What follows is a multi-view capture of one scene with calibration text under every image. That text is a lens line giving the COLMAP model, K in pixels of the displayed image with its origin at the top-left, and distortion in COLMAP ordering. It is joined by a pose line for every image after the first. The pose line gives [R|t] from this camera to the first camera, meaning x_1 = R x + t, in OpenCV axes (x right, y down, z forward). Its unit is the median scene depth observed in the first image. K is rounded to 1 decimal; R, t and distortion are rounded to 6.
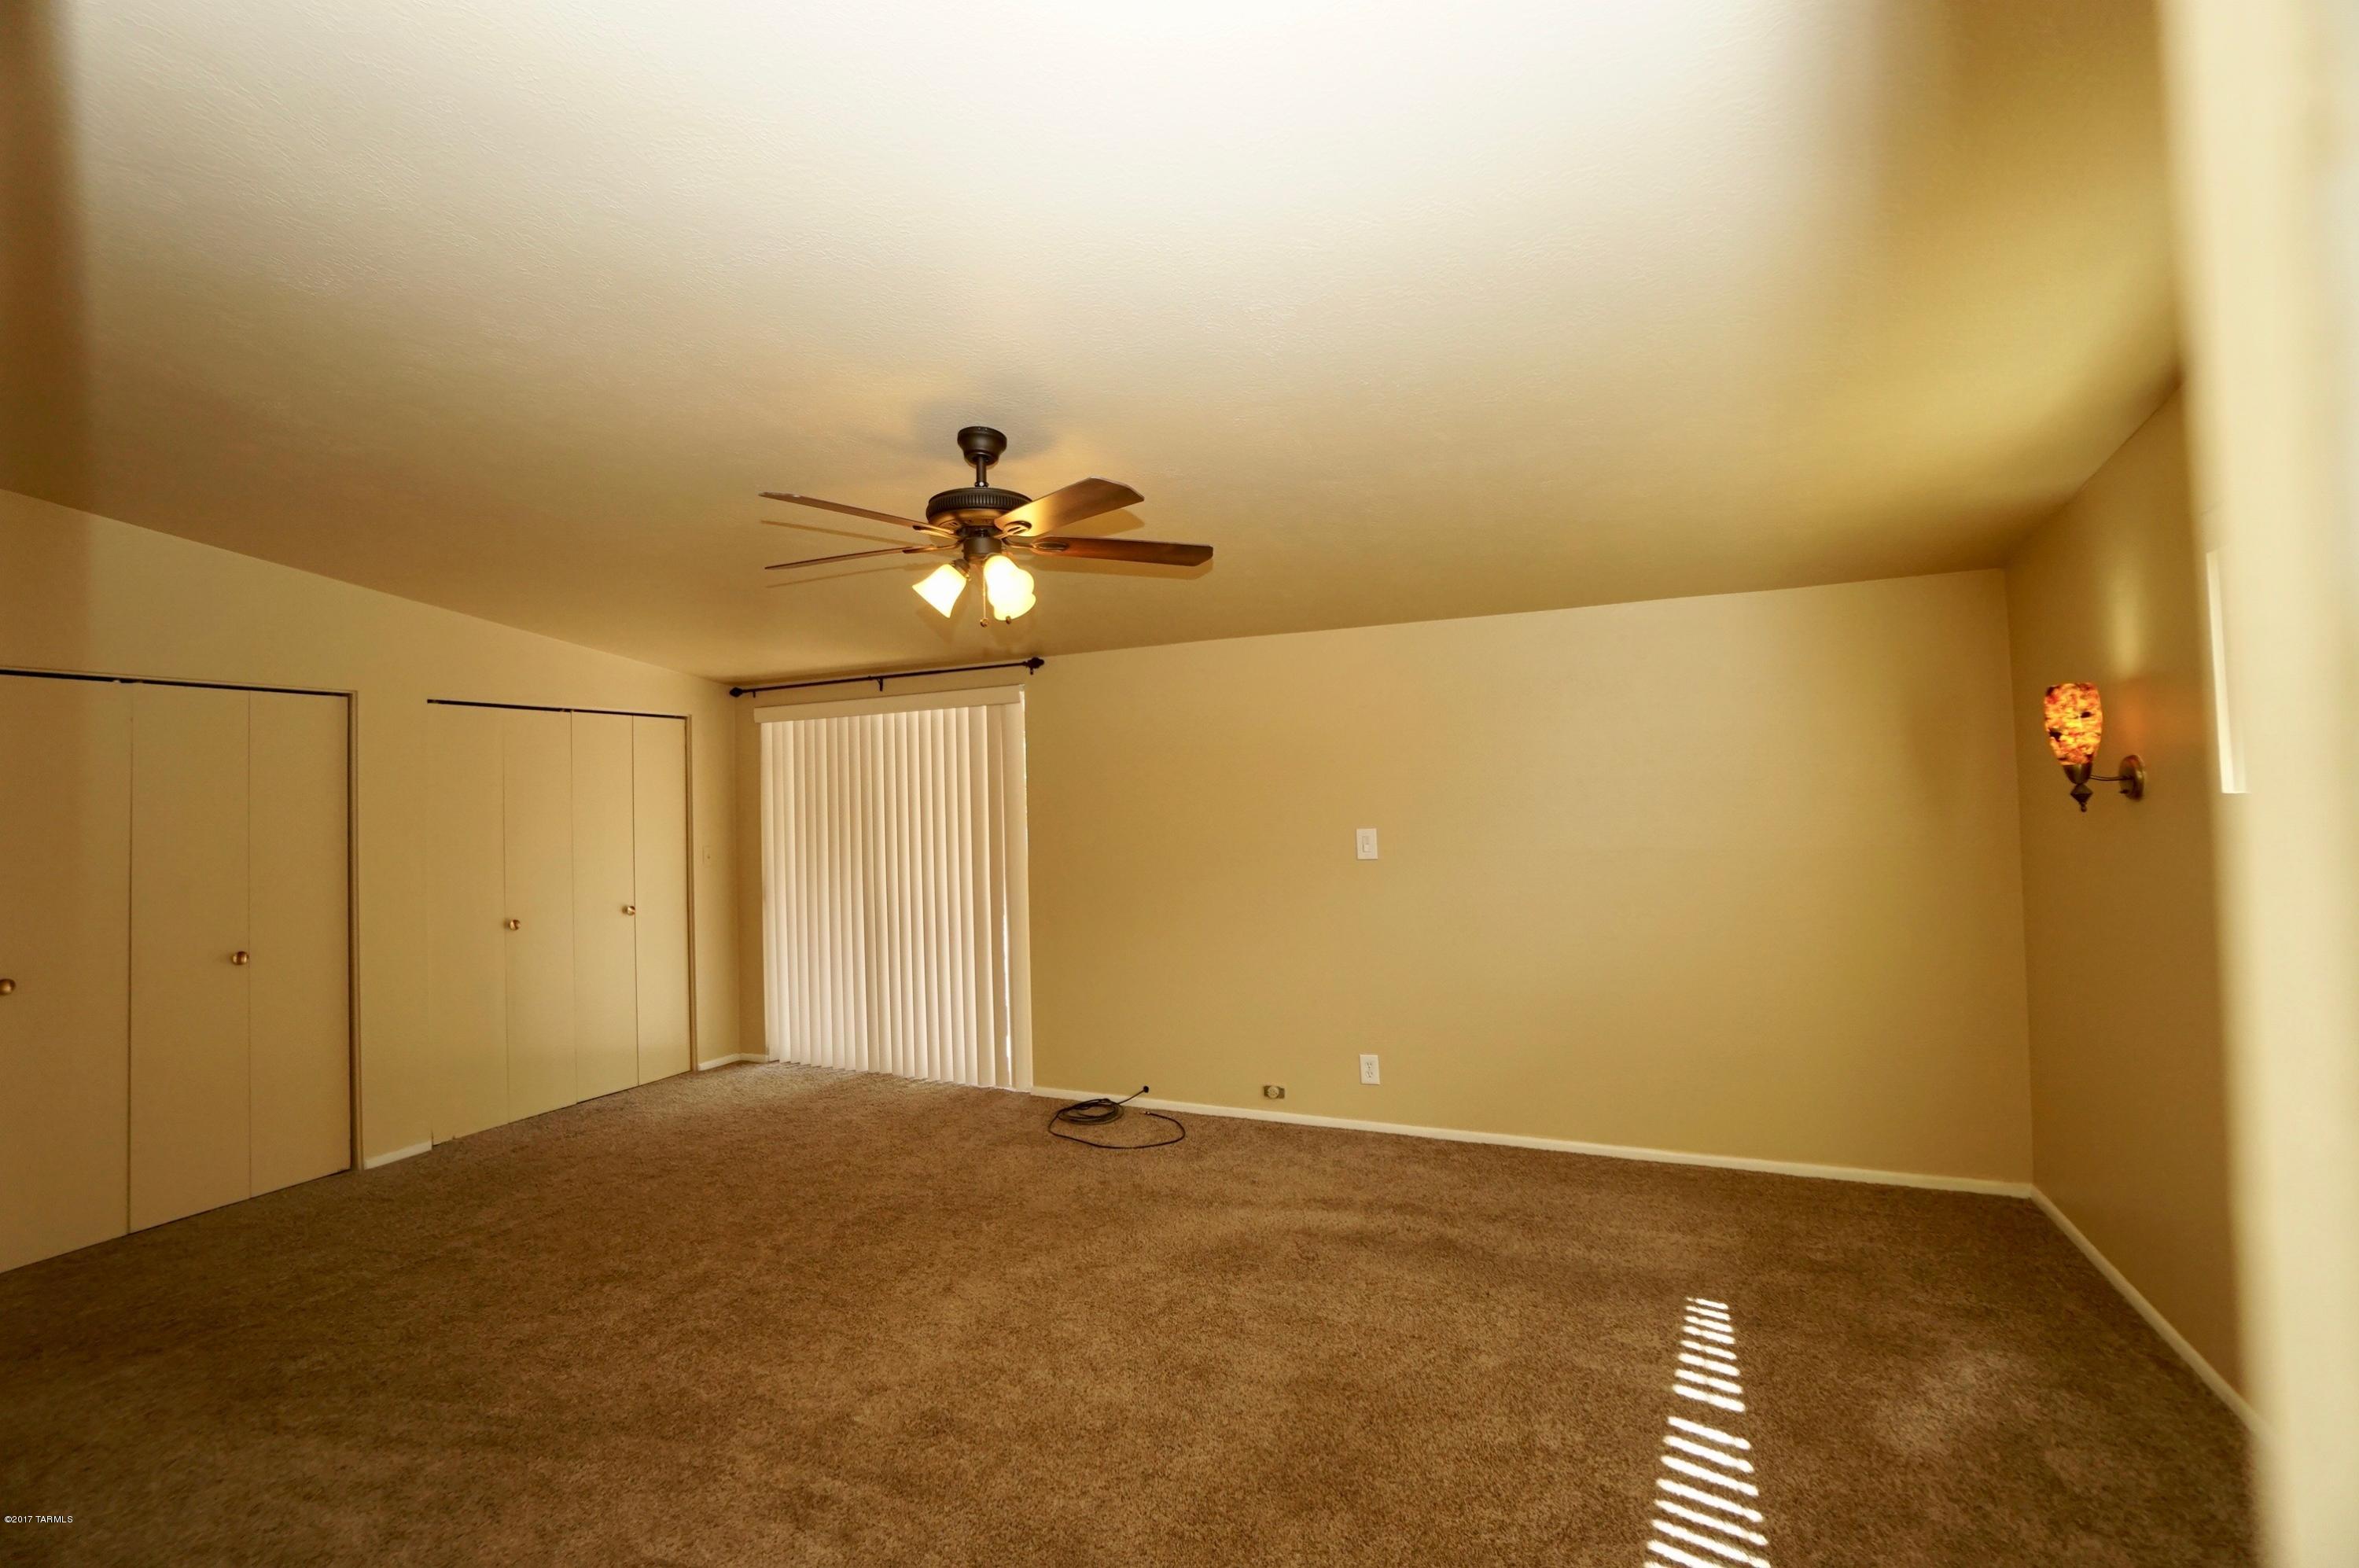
lens RADIAL K [[1046.4, 0, 1178.5], [0, 1046.4, 773.0], [0, 0, 1]] dist [-0.003185, -0.000045]
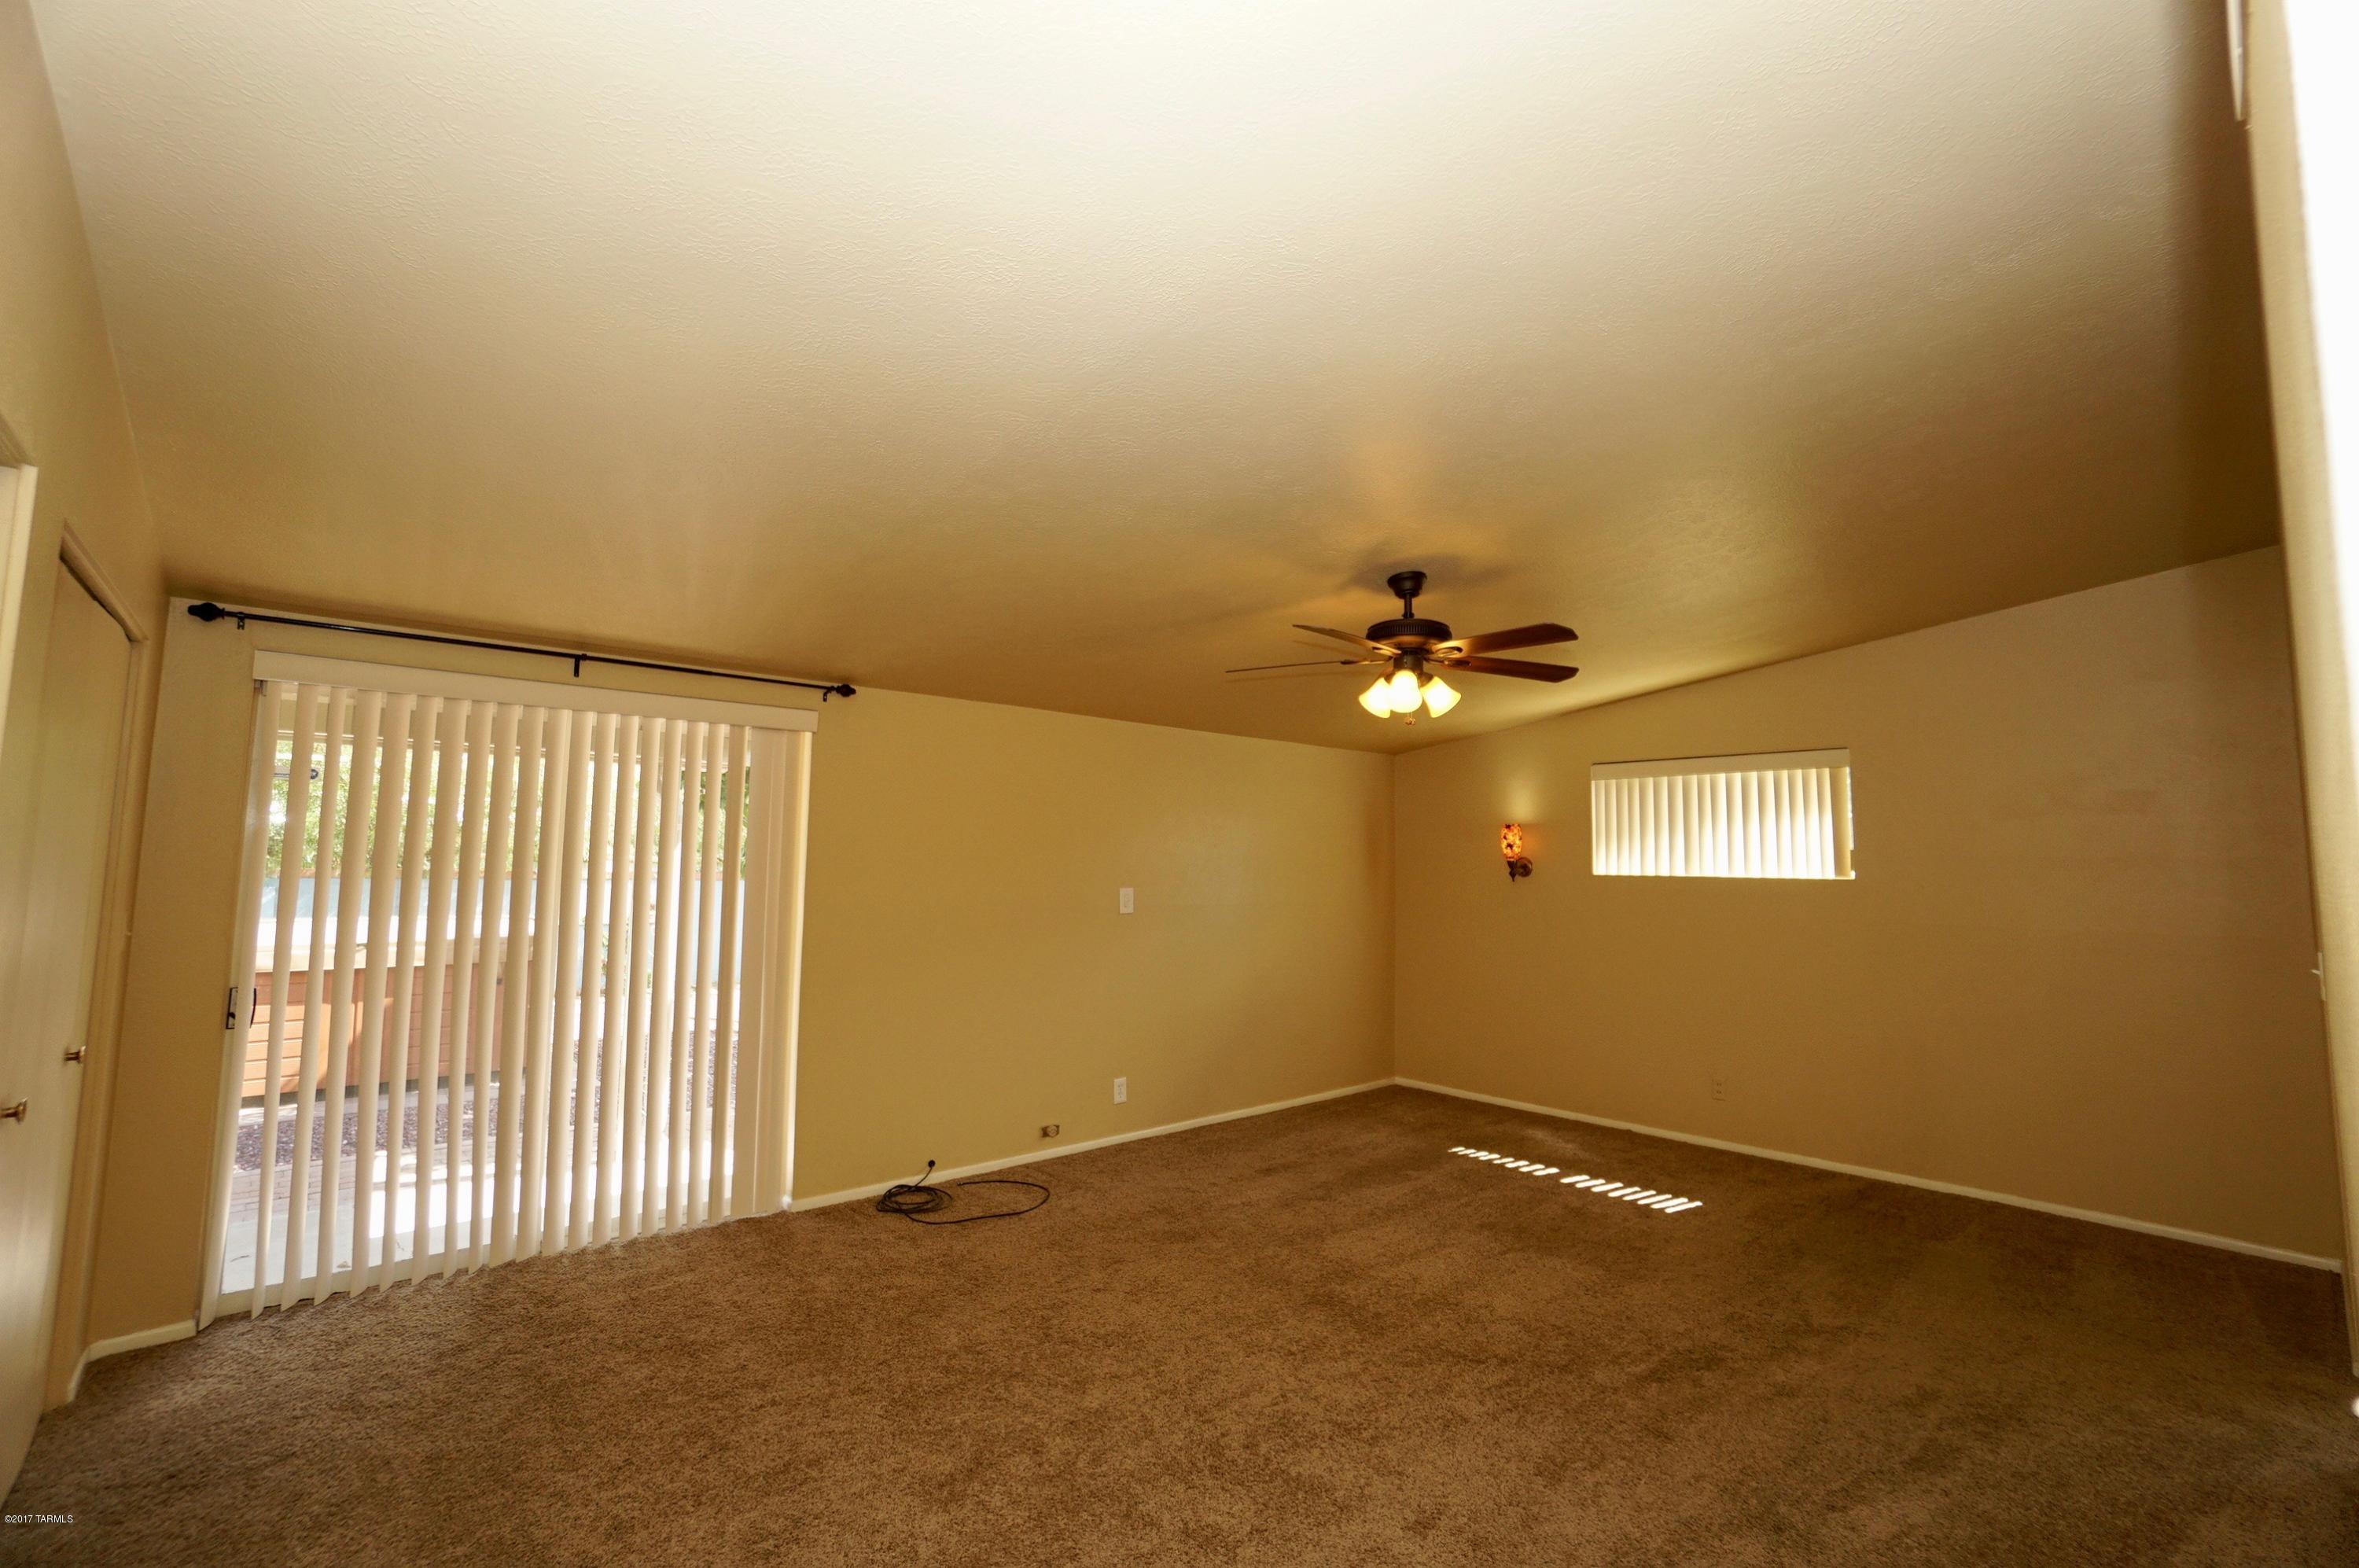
lens RADIAL K [[1037.9, 0, 1179.5], [0, 1037.9, 784.0], [0, 0, 1]] dist [-0.000102, 0.000053]
pose [[0.401001, 0.103330, 0.910231, -0.859685], [-0.048350, 0.994621, -0.091609, 0.038796], [-0.914801, -0.007275, 0.403840, 0.438865]]
